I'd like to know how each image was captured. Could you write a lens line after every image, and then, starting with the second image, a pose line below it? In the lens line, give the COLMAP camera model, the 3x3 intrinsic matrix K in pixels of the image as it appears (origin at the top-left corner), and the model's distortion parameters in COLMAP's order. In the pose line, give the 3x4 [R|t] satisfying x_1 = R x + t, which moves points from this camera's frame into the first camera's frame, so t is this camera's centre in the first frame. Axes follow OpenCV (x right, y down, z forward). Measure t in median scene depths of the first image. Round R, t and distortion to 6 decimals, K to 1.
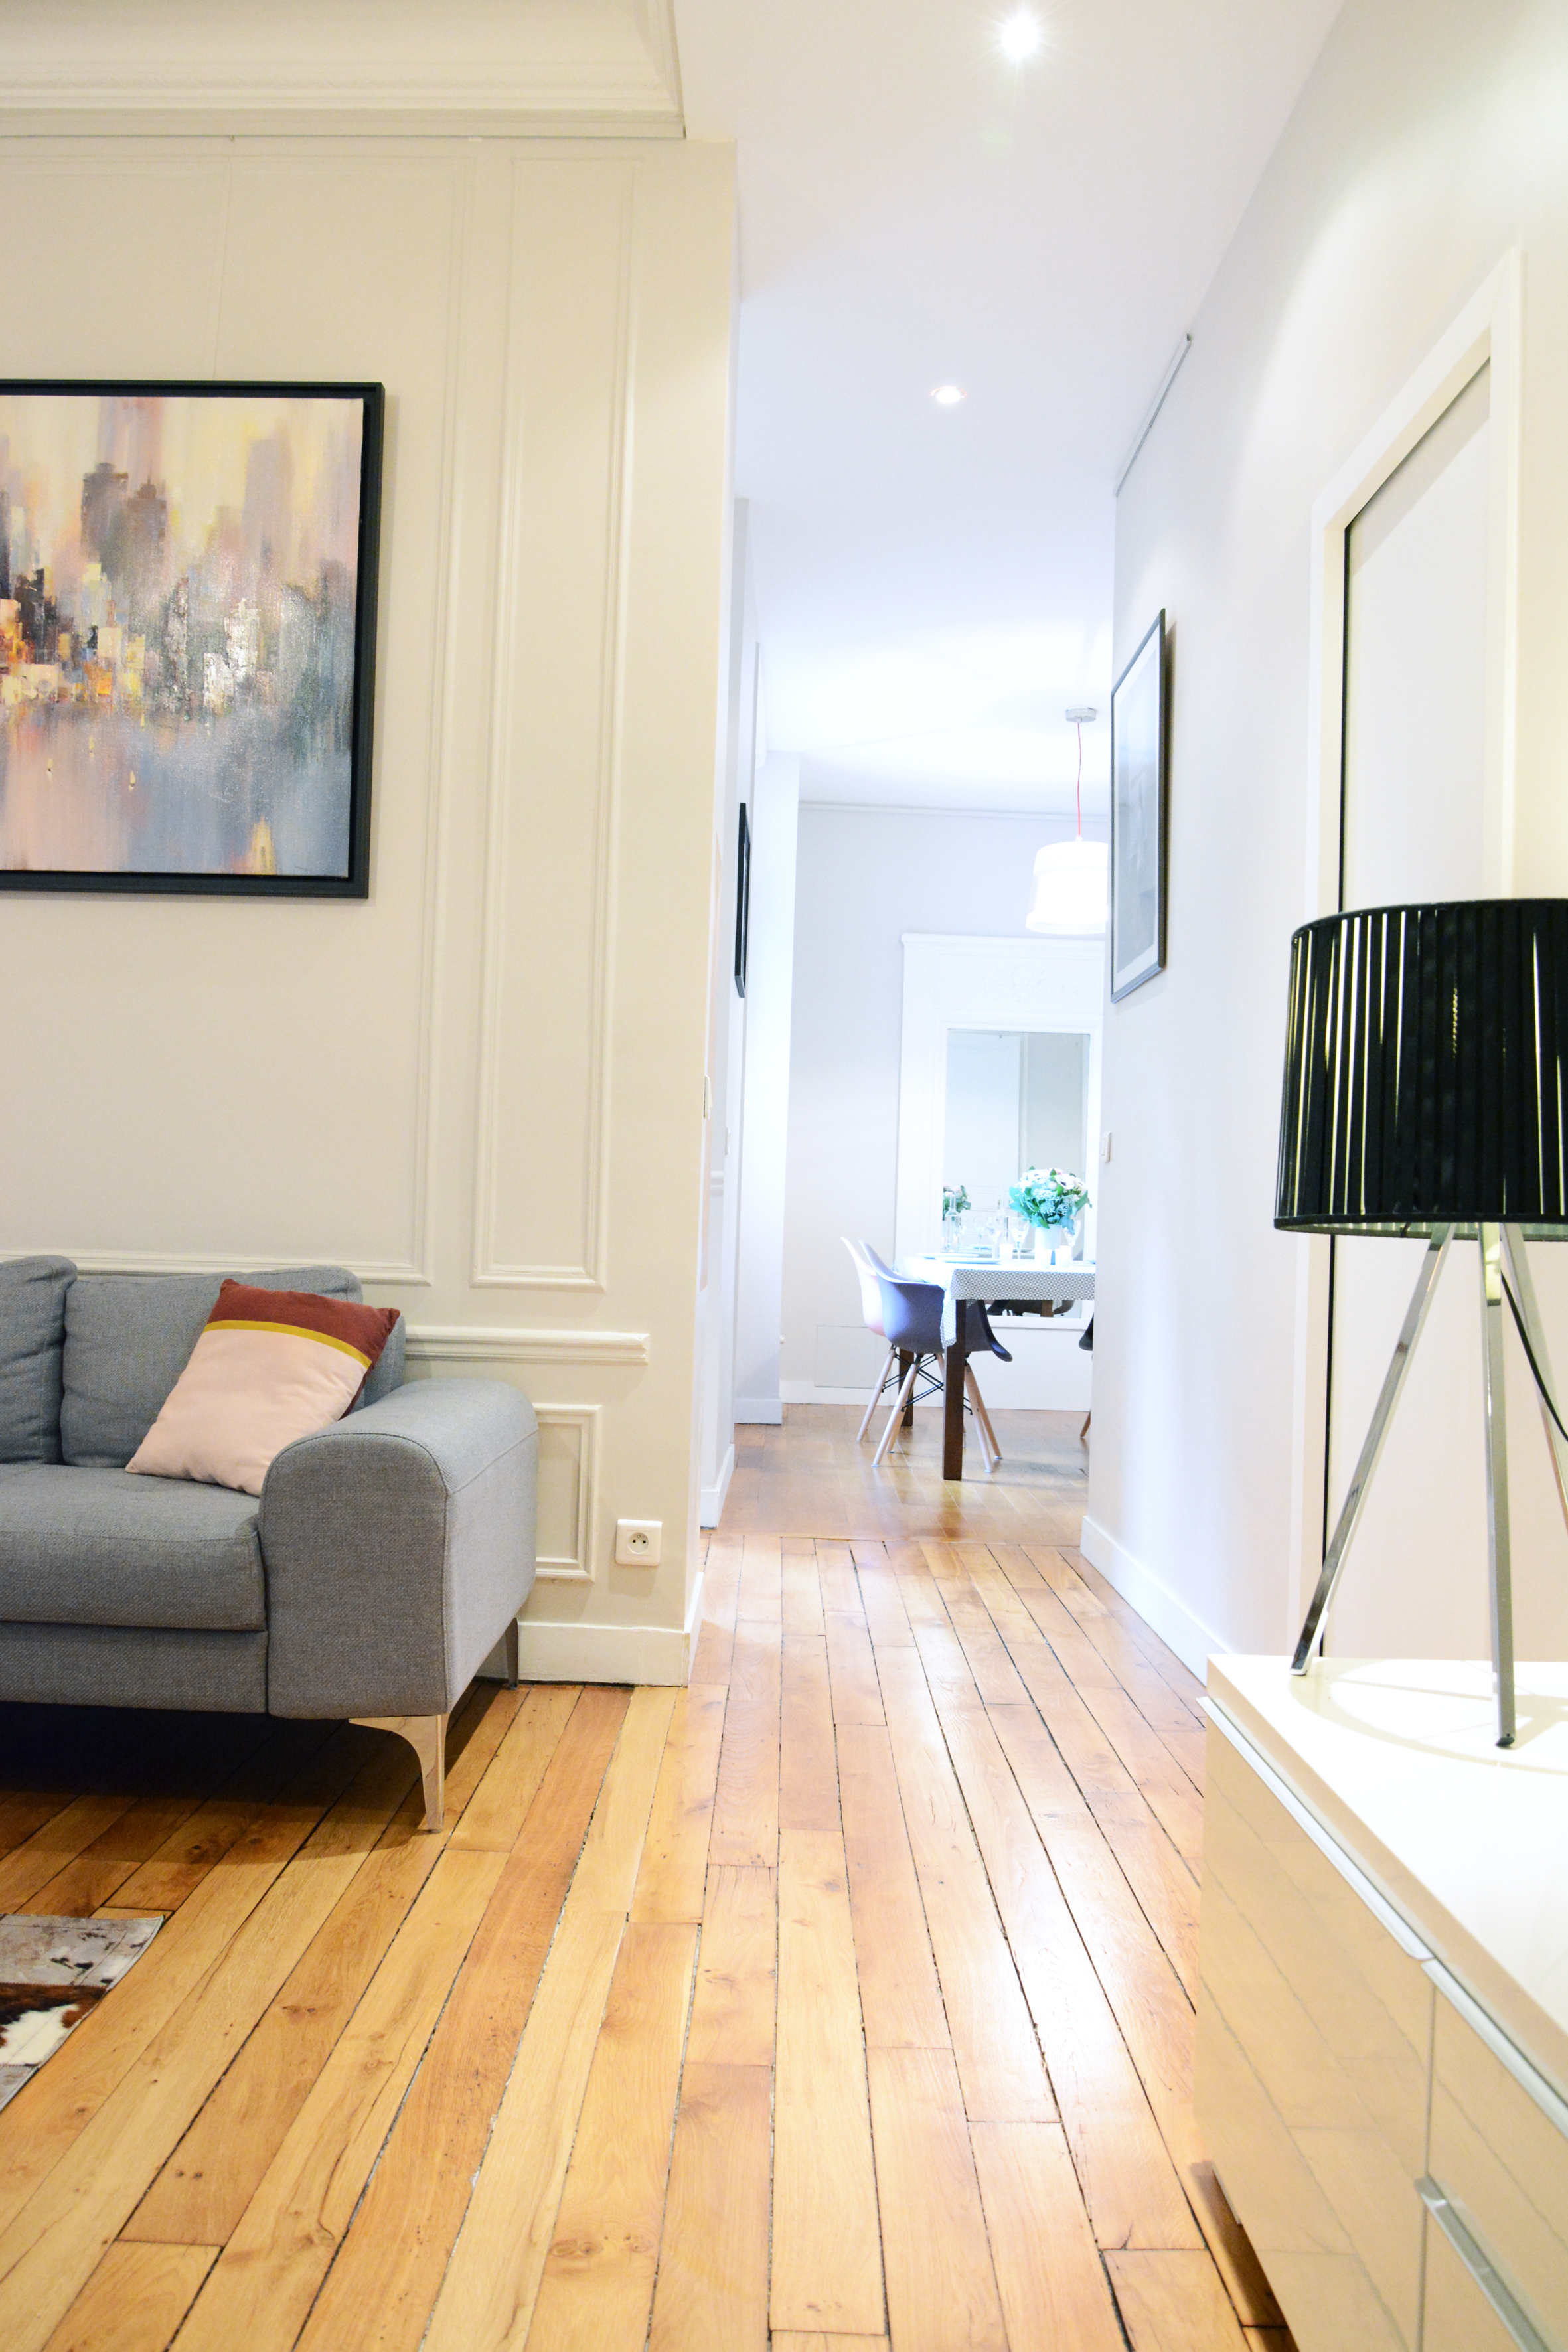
lens RADIAL K [[1849.9, 0, 777.6], [0, 1849.9, 1232.0], [0, 0, 1]] dist [-0.067892, 0.000810]
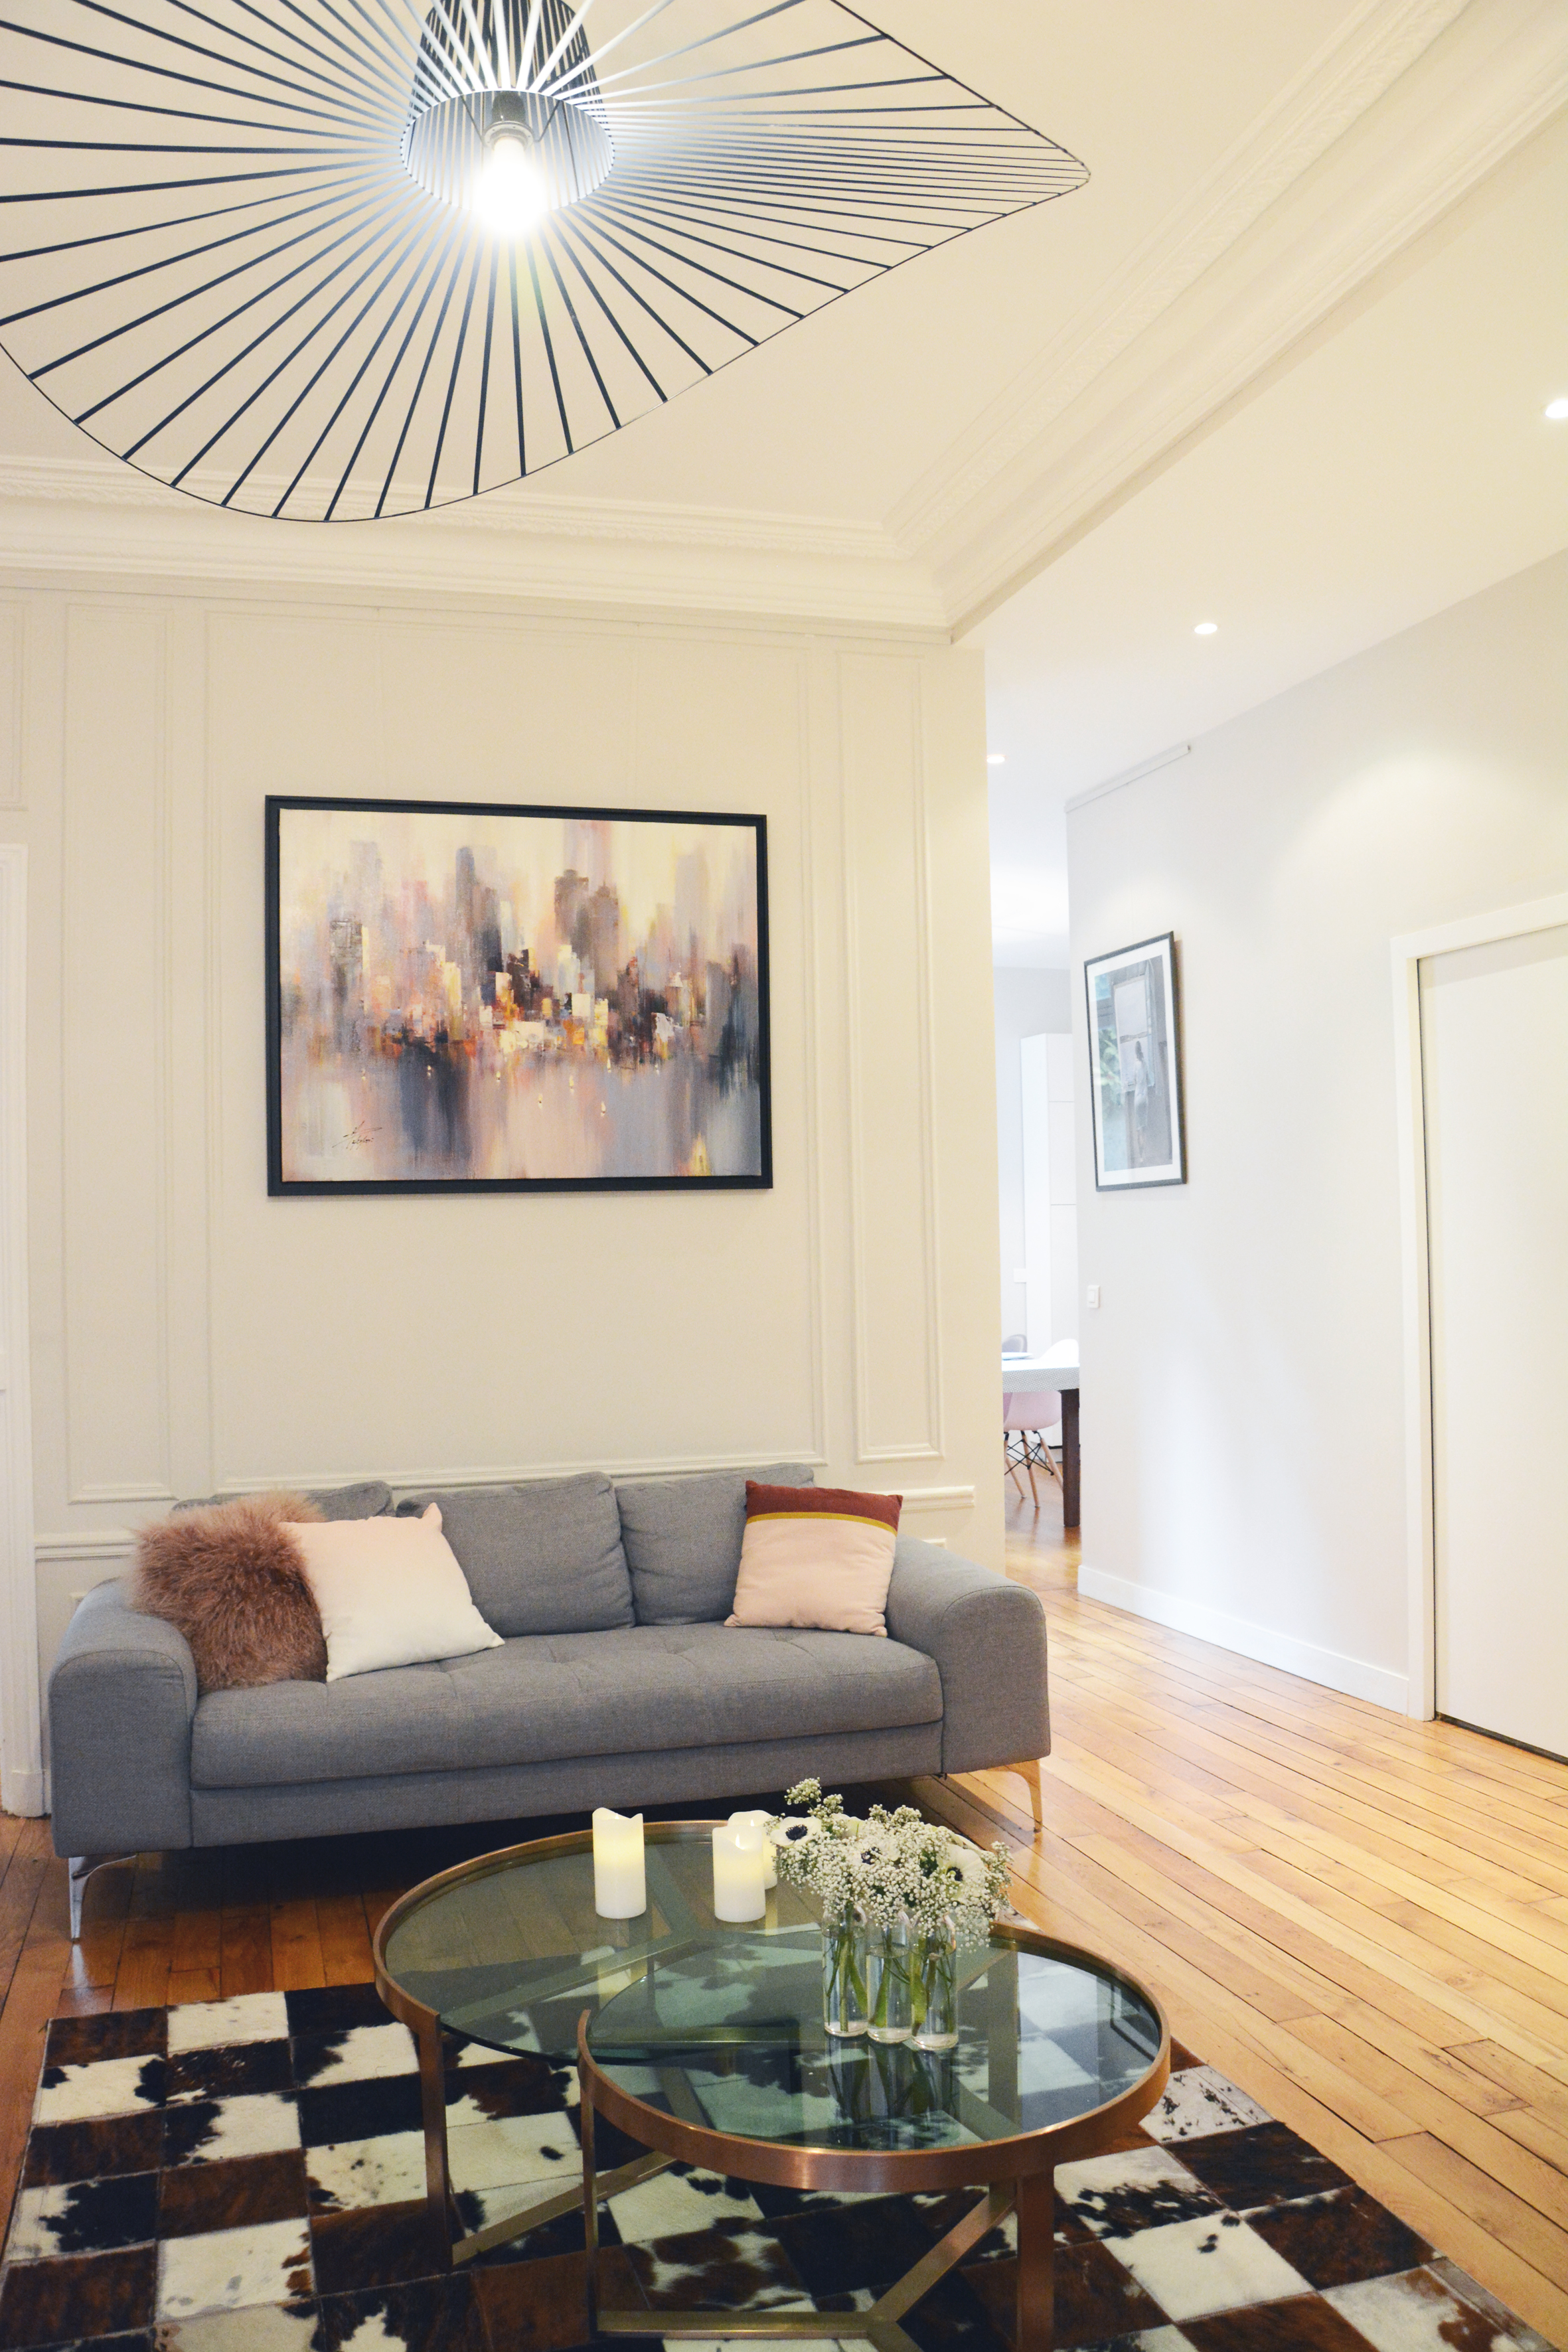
lens RADIAL K [[1868.9, 0, 738.4], [0, 1868.9, 1235.0], [0, 0, 1]] dist [-0.182057, 0.144882]
pose [[0.955497, -0.048799, 0.290938, -0.661789], [0.049559, 0.998760, 0.004761, -0.157148], [-0.290809, 0.009870, 0.956730, -0.334358]]
